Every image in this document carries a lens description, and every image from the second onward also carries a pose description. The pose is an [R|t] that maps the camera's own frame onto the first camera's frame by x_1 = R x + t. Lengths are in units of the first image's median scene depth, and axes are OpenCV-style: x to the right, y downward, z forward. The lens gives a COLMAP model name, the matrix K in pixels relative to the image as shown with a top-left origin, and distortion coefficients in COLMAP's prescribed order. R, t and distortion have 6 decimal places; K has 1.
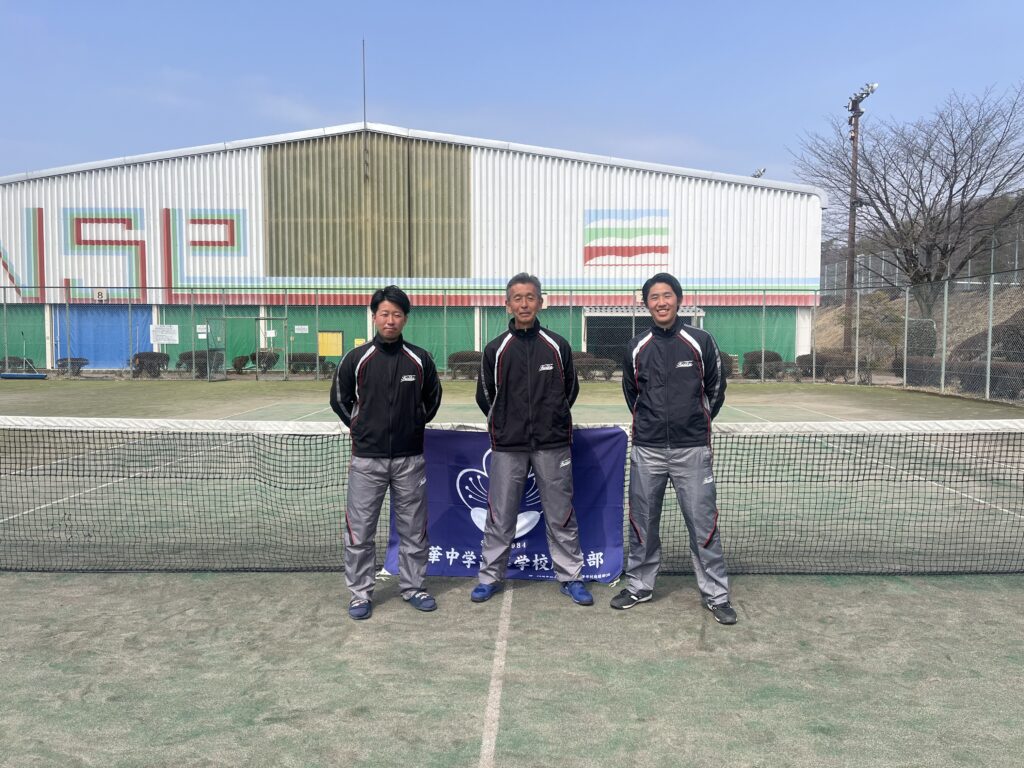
lens RADIAL K [[777.0, 0, 518.3], [0, 777.0, 372.1], [0, 0, 1]] dist [0.081696, -0.092215]
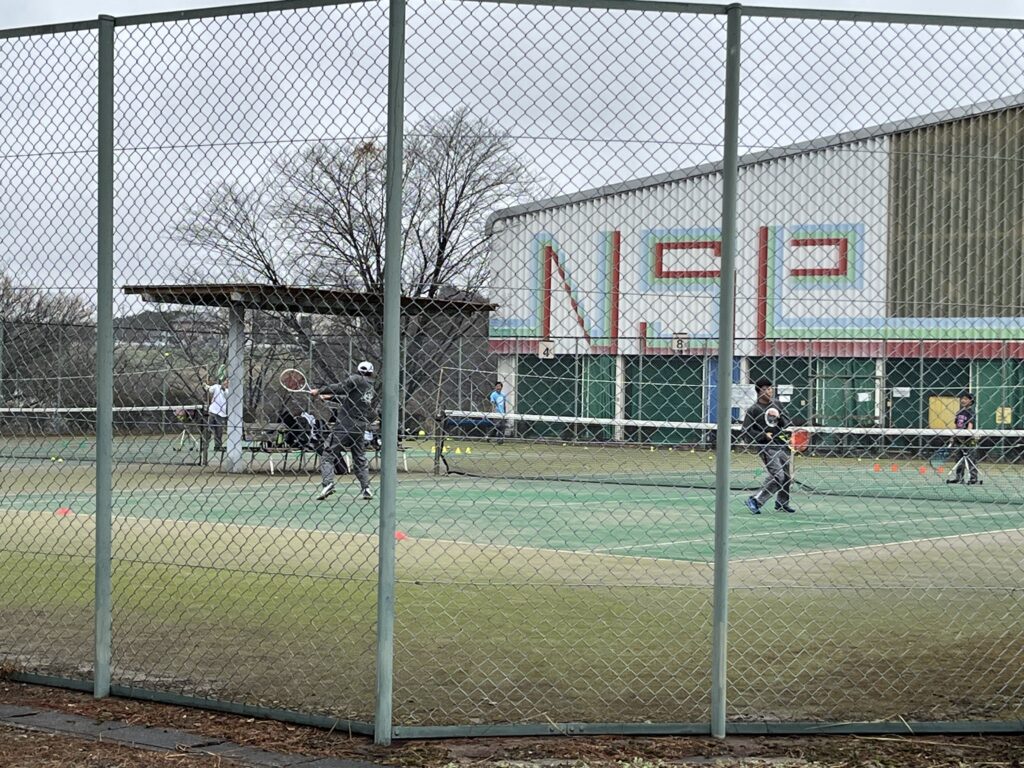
lens RADIAL K [[2028.9, 0, 512.0], [0, 2028.9, 384.0], [0, 0, 1]] dist [-0.018544, -0.048987]
pose [[0.836823, 0.011931, -0.547344, 0.401161], [-0.045144, 0.997862, -0.047269, 0.039777], [0.545610, 0.064265, 0.835572, -0.713166]]
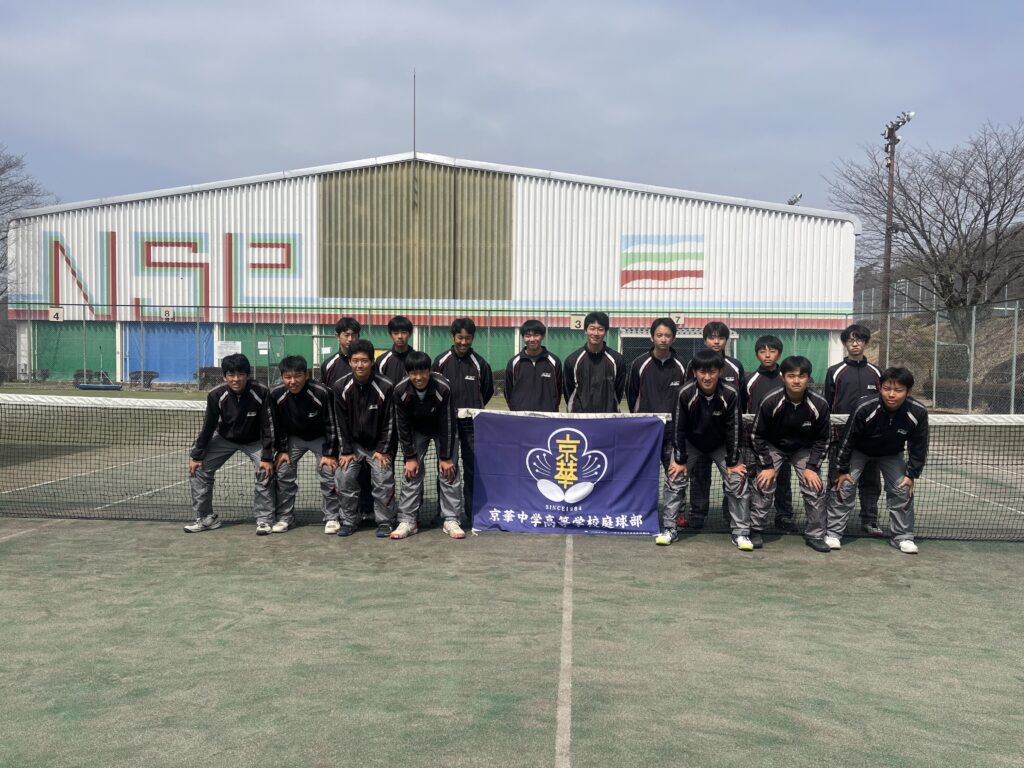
lens RADIAL K [[762.7, 0, 515.5], [0, 762.7, 383.5], [0, 0, 1]] dist [0.080174, -0.096561]
pose [[0.998695, 0.013339, -0.049299, -0.003819], [-0.013932, 0.999835, -0.011687, 0.003374], [0.049135, 0.012359, 0.998716, -0.023863]]
